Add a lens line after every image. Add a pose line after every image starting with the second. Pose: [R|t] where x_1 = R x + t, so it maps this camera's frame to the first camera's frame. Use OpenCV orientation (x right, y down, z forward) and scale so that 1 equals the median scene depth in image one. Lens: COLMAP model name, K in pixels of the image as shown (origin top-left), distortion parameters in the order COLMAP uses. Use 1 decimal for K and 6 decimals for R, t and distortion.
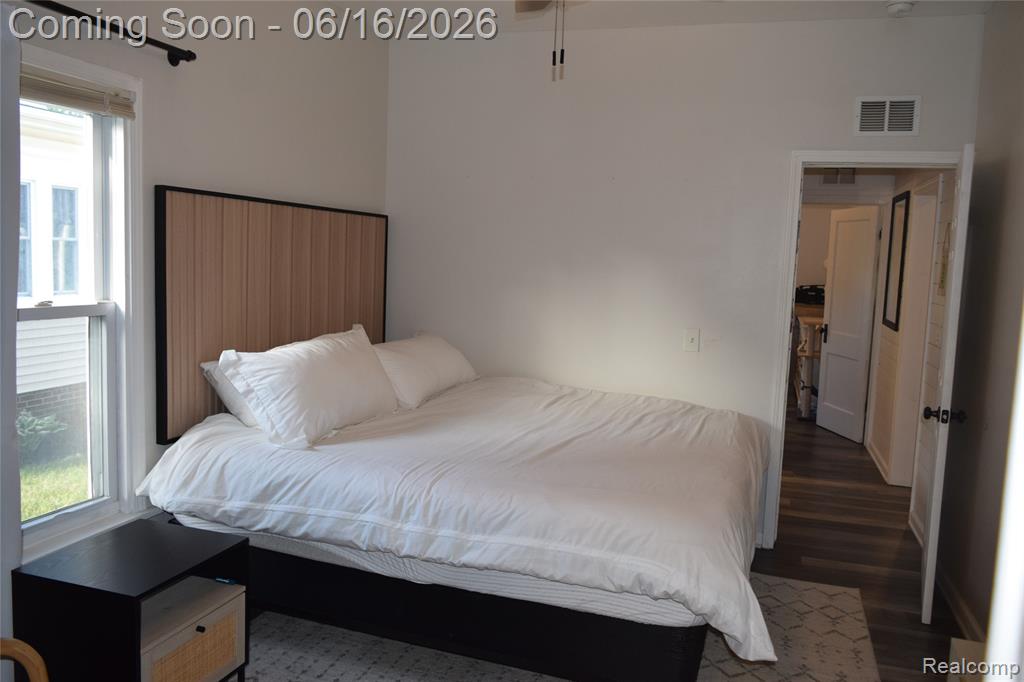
lens RADIAL K [[790.1, 0, 516.2], [0, 790.1, 333.4], [0, 0, 1]] dist [-0.034025, 0.001117]
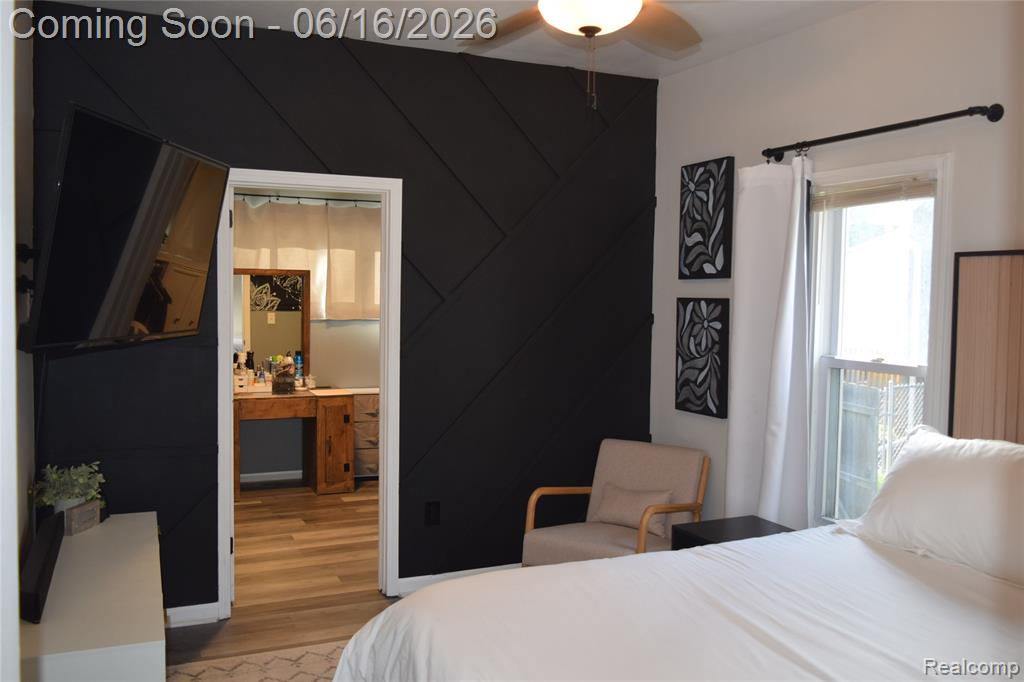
lens RADIAL K [[879.3, 0, 512.0], [0, 879.3, 341.0], [0, 0, 1]] dist [-0.010632, -0.002827]
pose [[-0.750093, -0.014891, -0.661165, 0.716338], [-0.107642, 0.989164, 0.099842, -0.134781], [0.652513, 0.146059, -0.743568, 1.532302]]
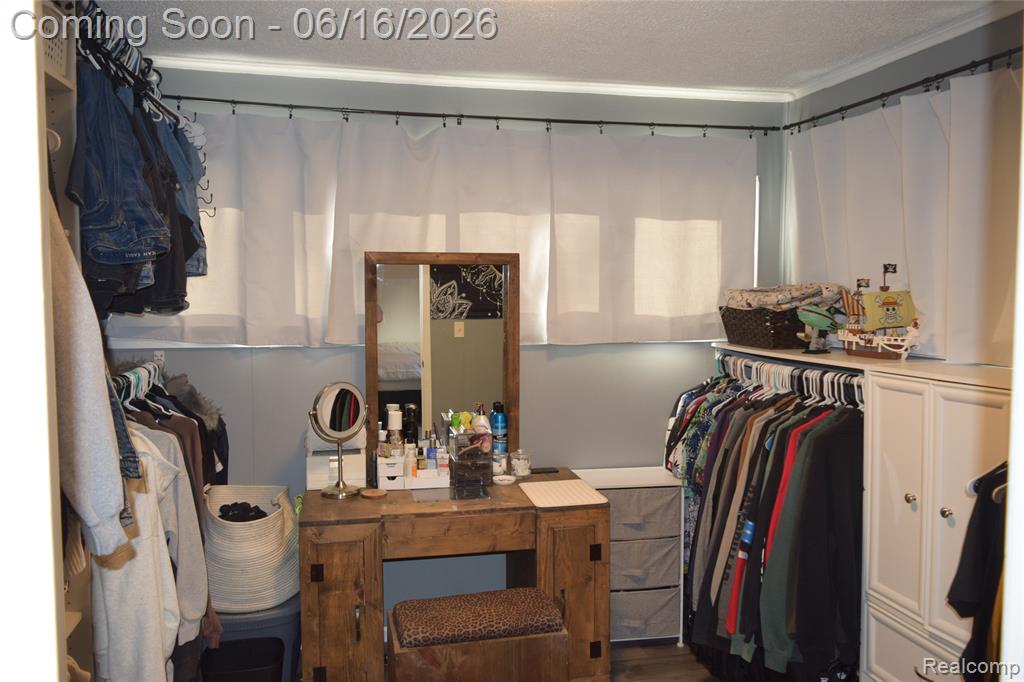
lens RADIAL K [[790.1, 0, 516.2], [0, 790.1, 333.4], [0, 0, 1]] dist [-0.034025, 0.001117]
pose [[-0.871935, -0.009341, -0.489532, 0.510802], [-0.079456, 0.989265, 0.122647, -0.106758], [0.483131, 0.145836, -0.863317, 1.136498]]
